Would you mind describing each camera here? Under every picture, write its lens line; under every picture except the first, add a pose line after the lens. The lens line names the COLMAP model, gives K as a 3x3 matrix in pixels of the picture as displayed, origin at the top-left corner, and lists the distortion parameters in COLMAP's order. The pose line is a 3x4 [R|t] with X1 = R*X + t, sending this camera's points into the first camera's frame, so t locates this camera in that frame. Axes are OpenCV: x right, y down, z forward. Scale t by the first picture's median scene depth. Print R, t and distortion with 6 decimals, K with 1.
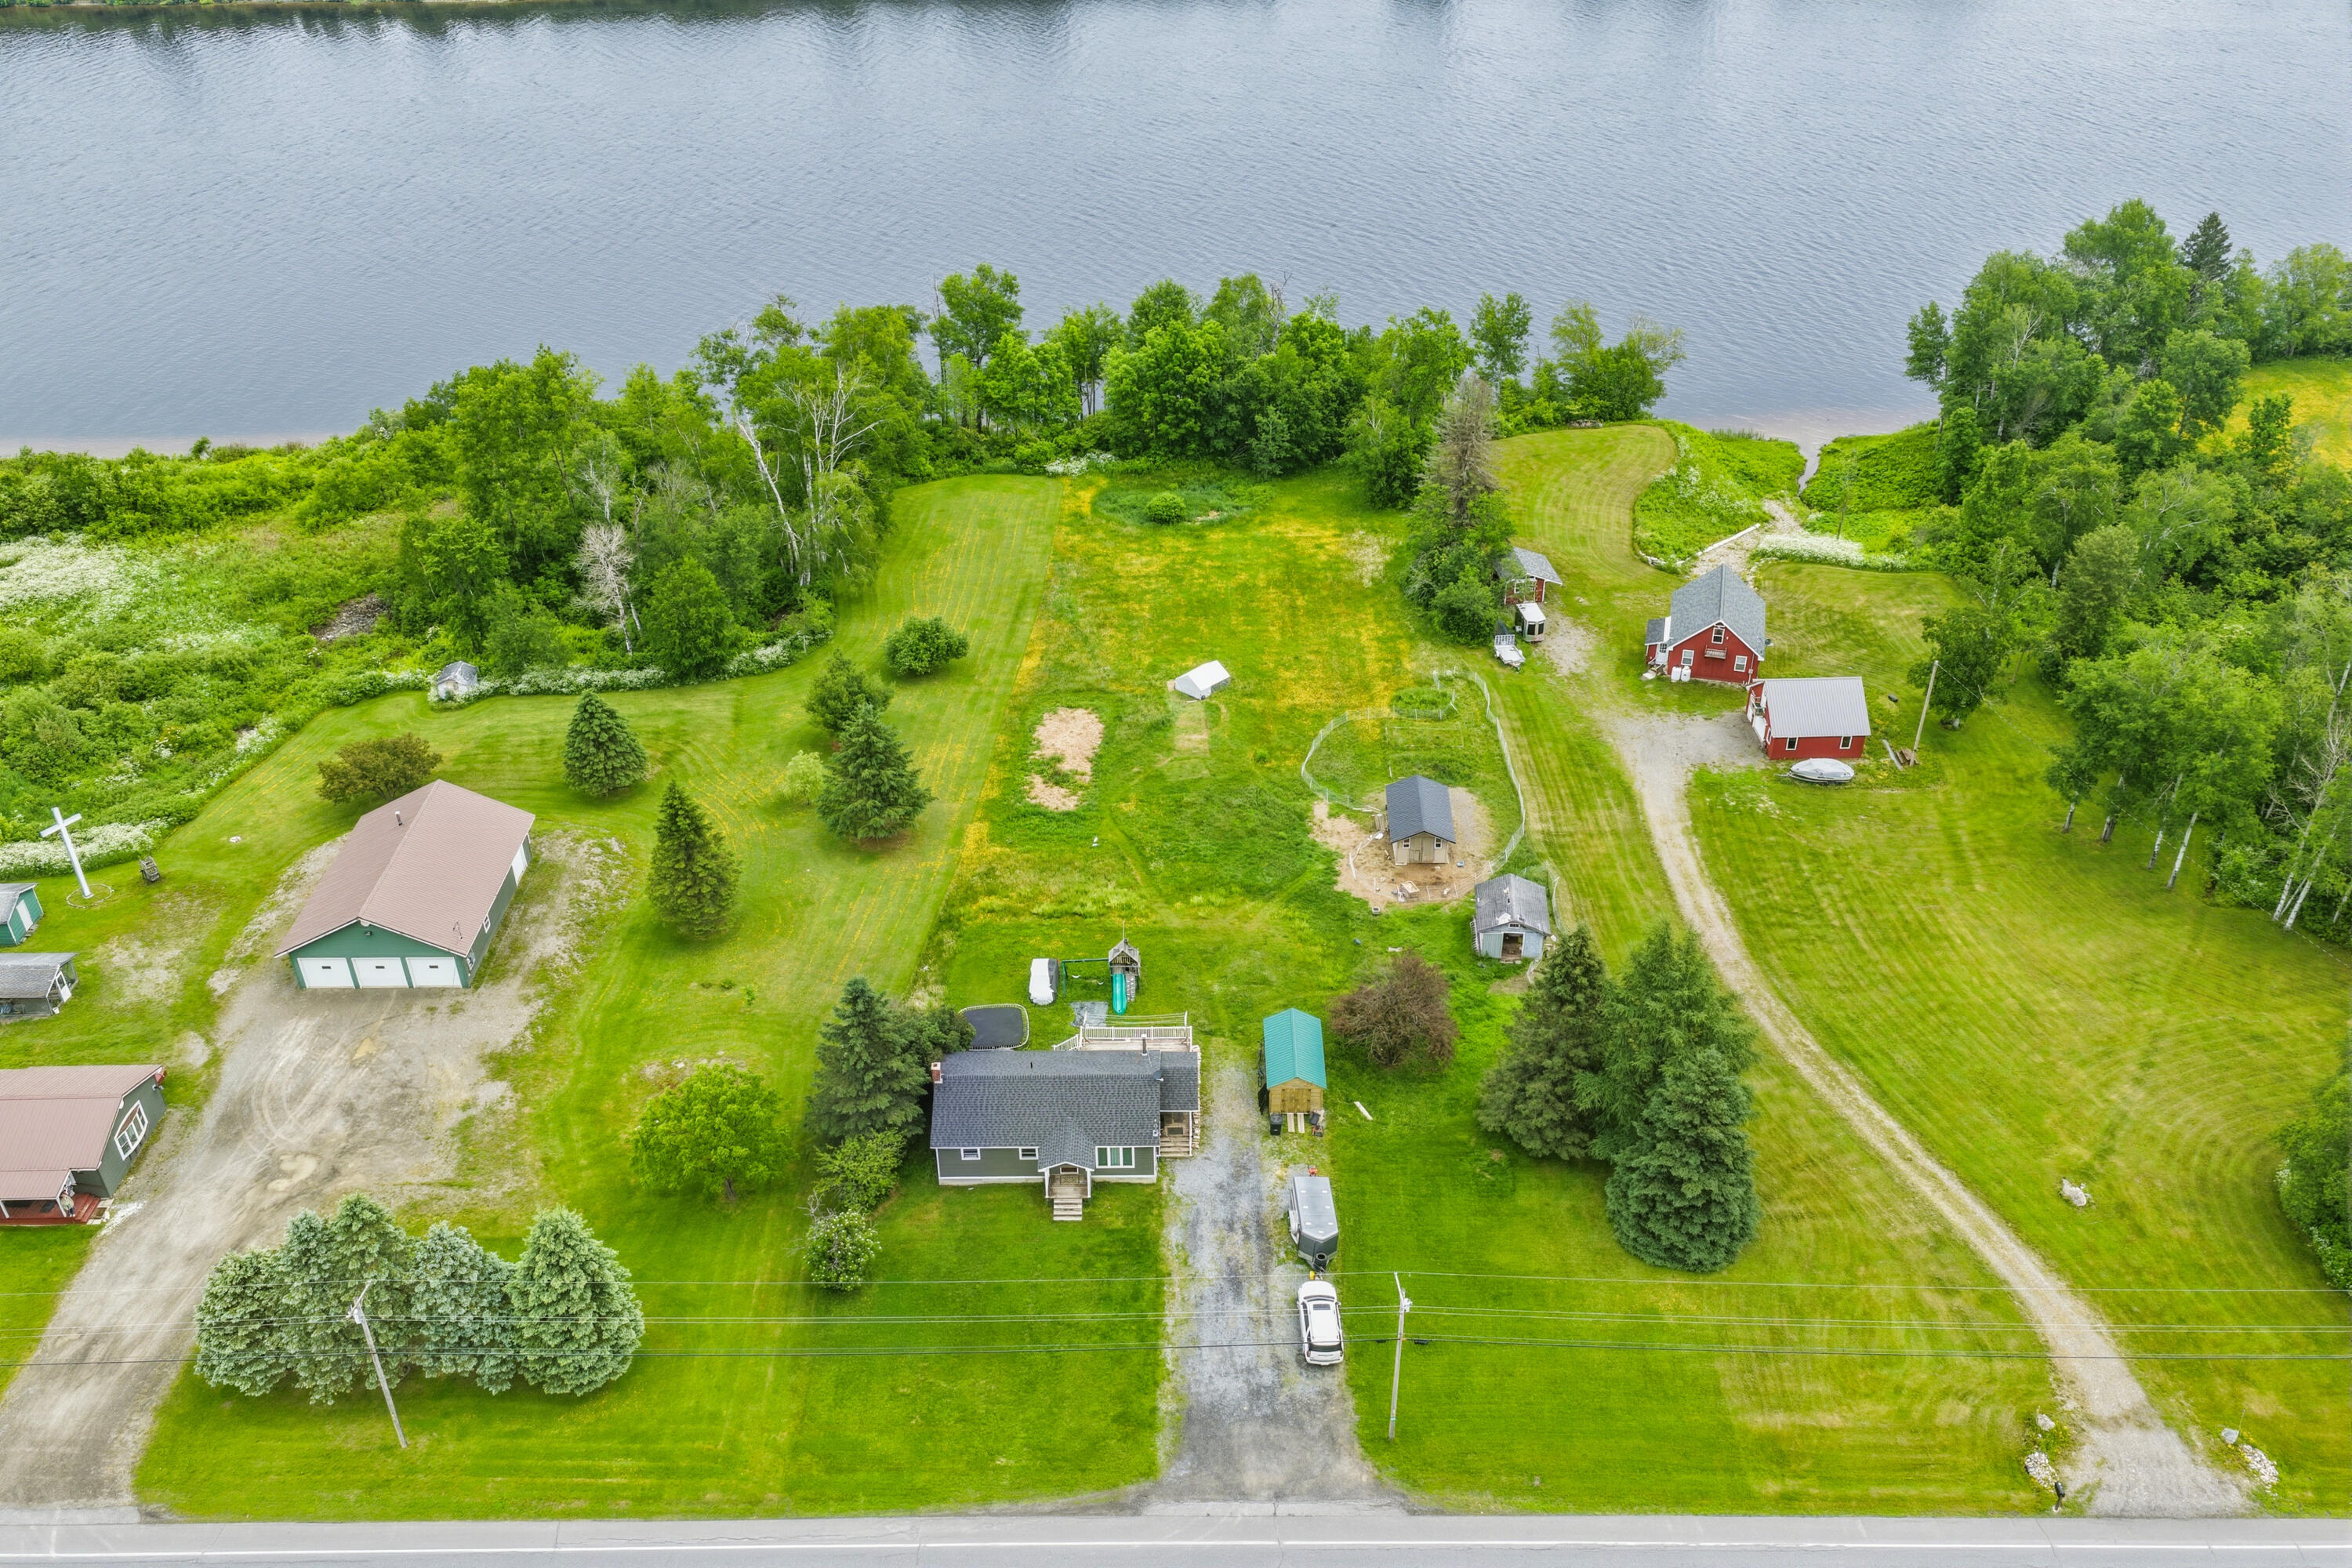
lens RADIAL K [[1873.7, 0, 1173.9], [0, 1873.7, 642.8], [0, 0, 1]] dist [-0.007916, 0.012233]
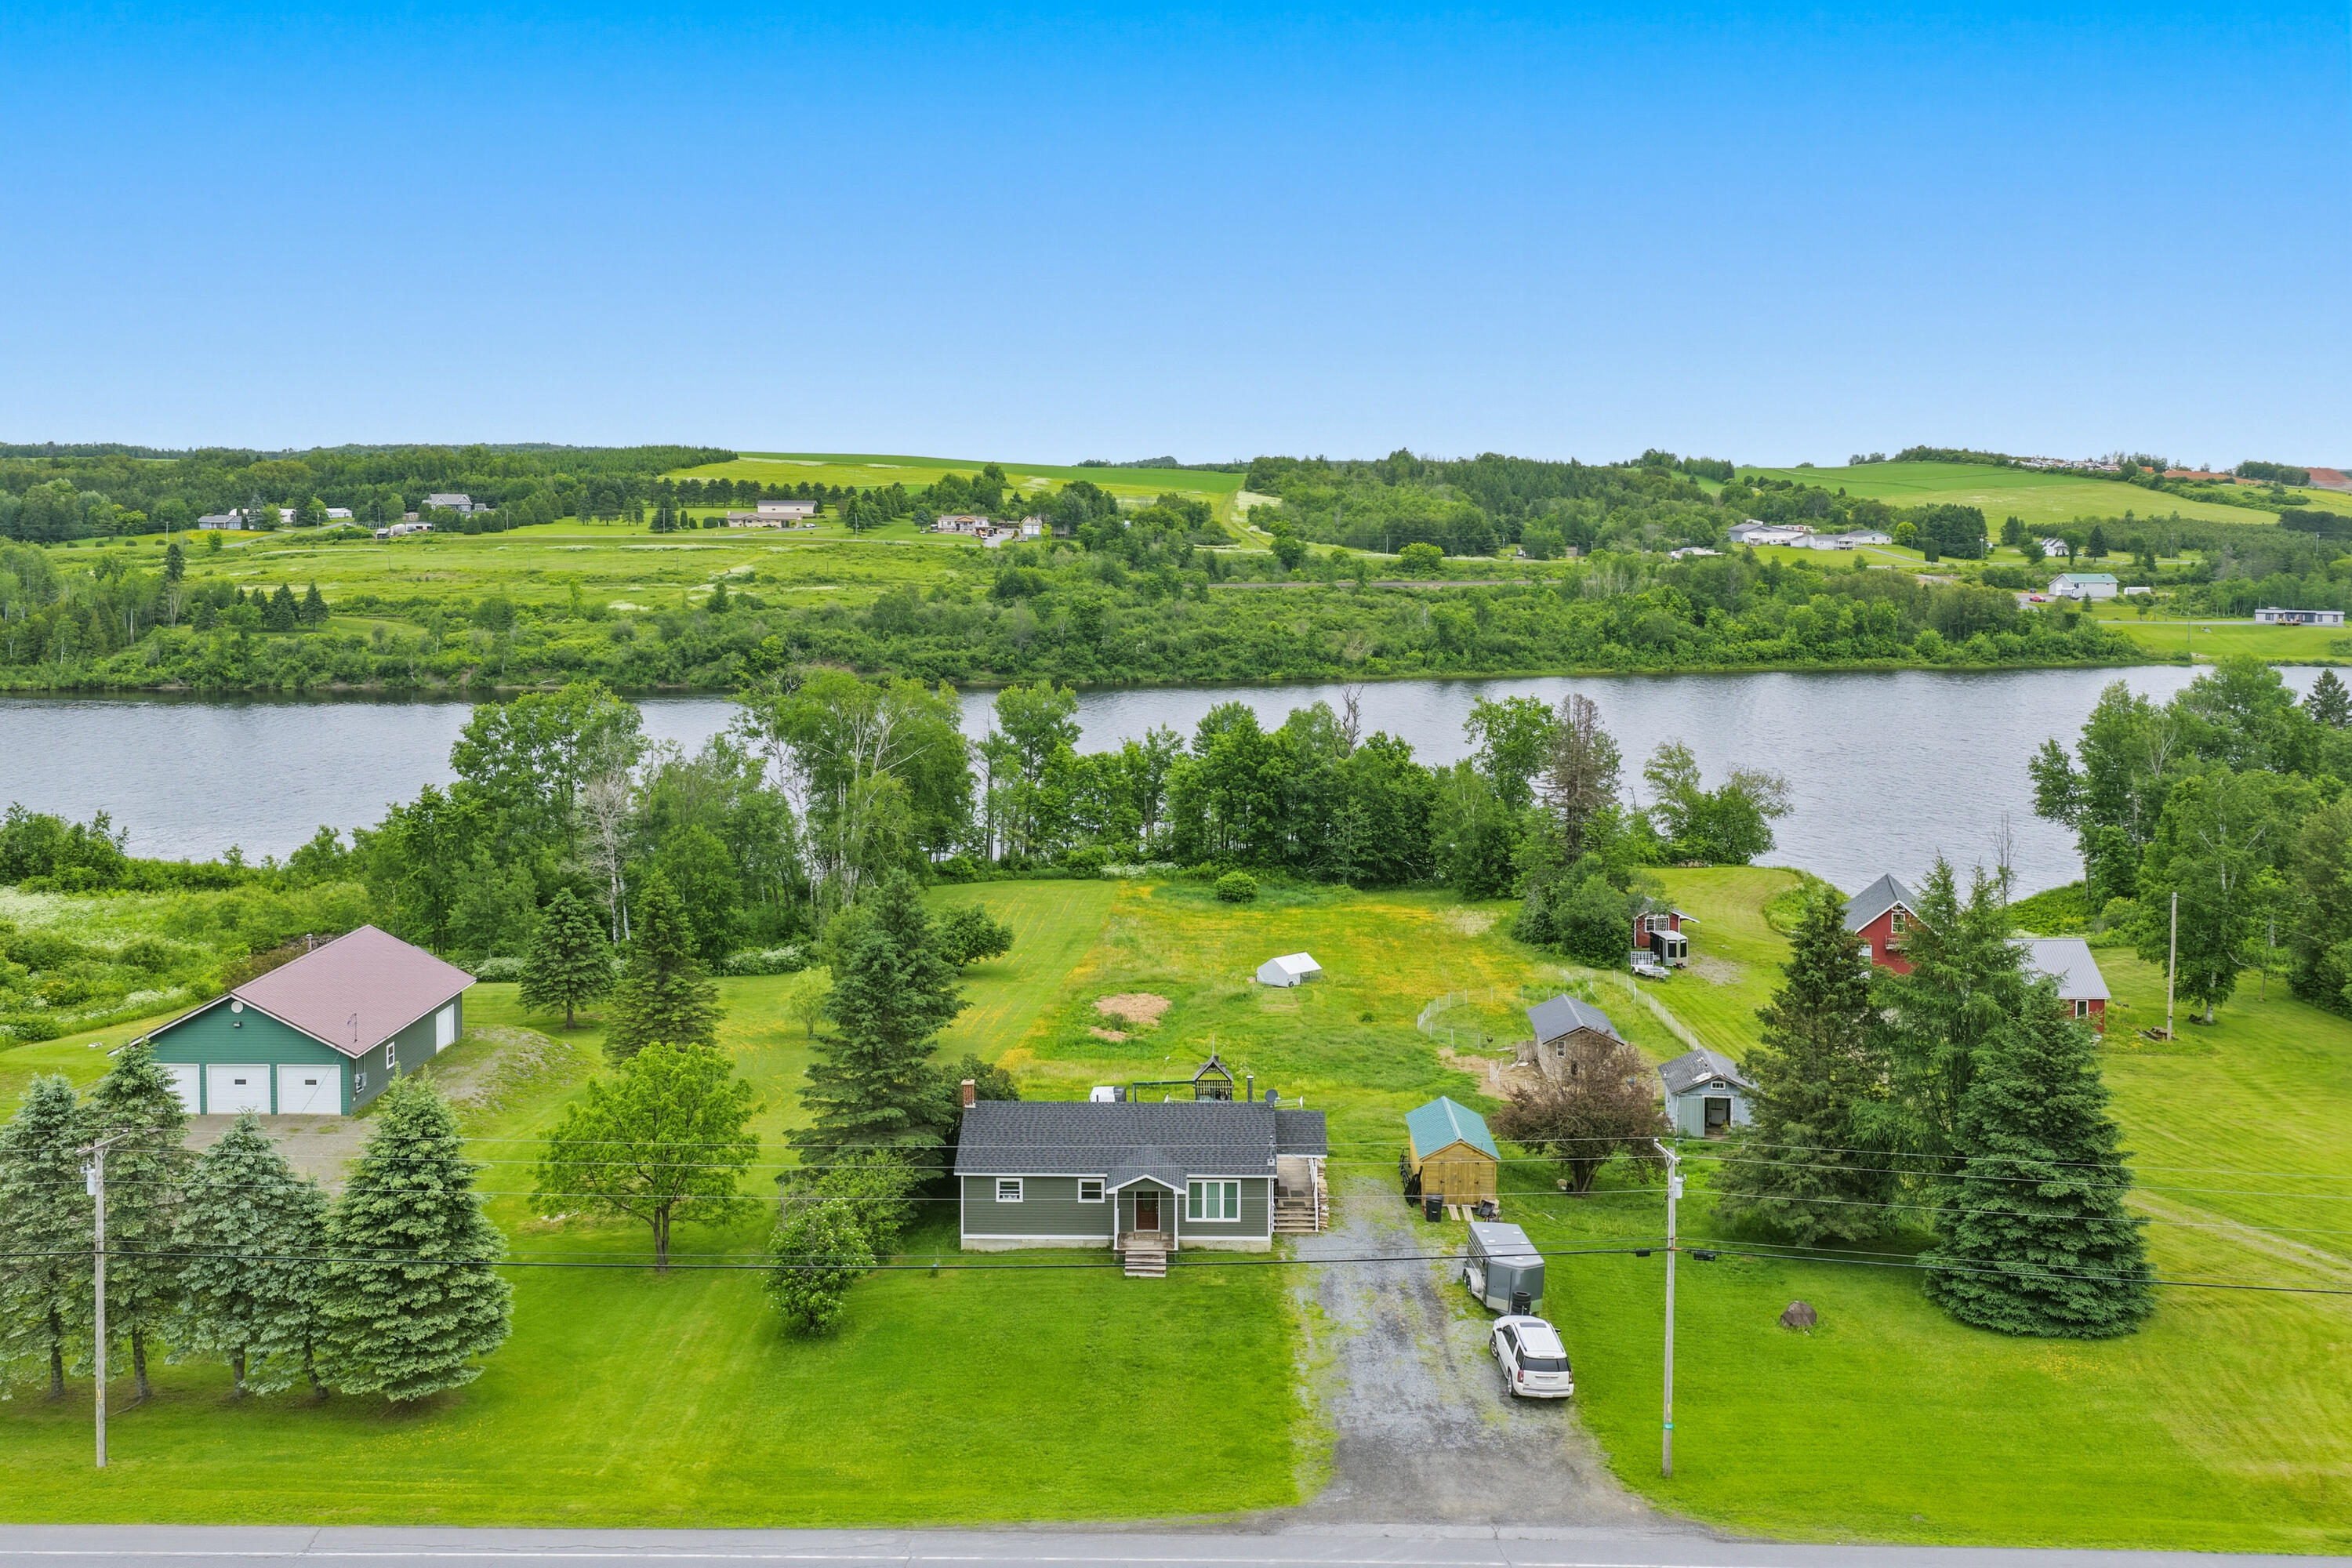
lens RADIAL K [[1873.7, 0, 1173.9], [0, 1873.7, 642.8], [0, 0, 1]] dist [-0.007916, 0.012233]
pose [[0.999799, 0.013850, -0.014483, -0.040591], [-0.019054, 0.880929, -0.472864, 0.442477], [0.006209, 0.473045, 0.881016, 0.290576]]
